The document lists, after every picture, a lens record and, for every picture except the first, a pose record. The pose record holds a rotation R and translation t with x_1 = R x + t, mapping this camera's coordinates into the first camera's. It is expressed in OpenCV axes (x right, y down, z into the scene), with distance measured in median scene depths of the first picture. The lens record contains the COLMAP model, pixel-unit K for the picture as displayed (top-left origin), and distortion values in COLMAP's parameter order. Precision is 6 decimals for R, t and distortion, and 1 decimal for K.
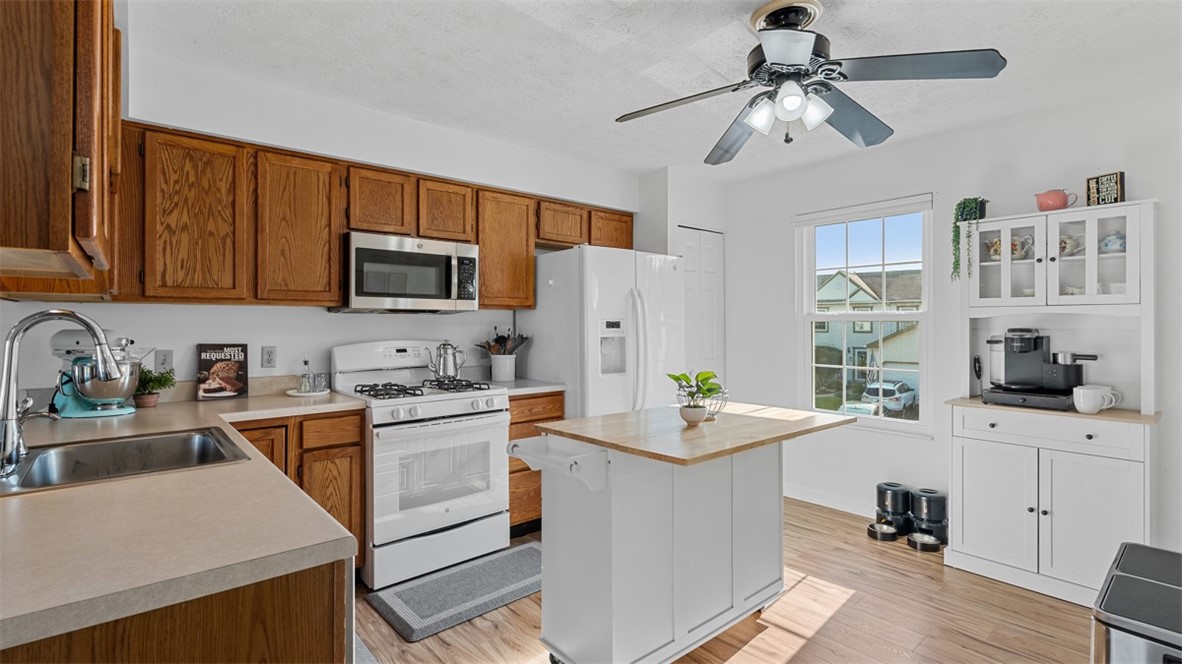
lens RADIAL K [[538.2, 0, 586.6], [0, 538.2, 321.8], [0, 0, 1]] dist [0.000418, 0.000304]
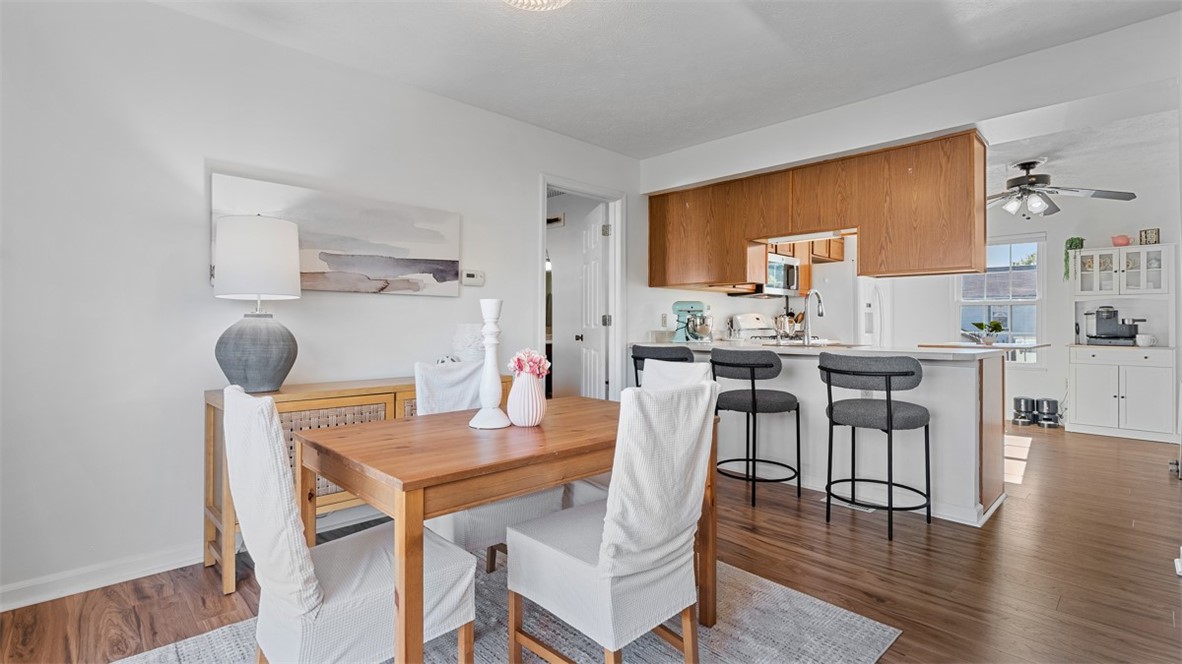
lens RADIAL K [[541.6, 0, 592.8], [0, 541.6, 314.8], [0, 0, 1]] dist [0.000774, 0.000768]
pose [[0.998217, 0.006945, 0.059277, -1.119906], [-0.006446, 0.999942, -0.008605, 0.069375], [-0.059334, 0.008207, 0.998204, -0.815490]]
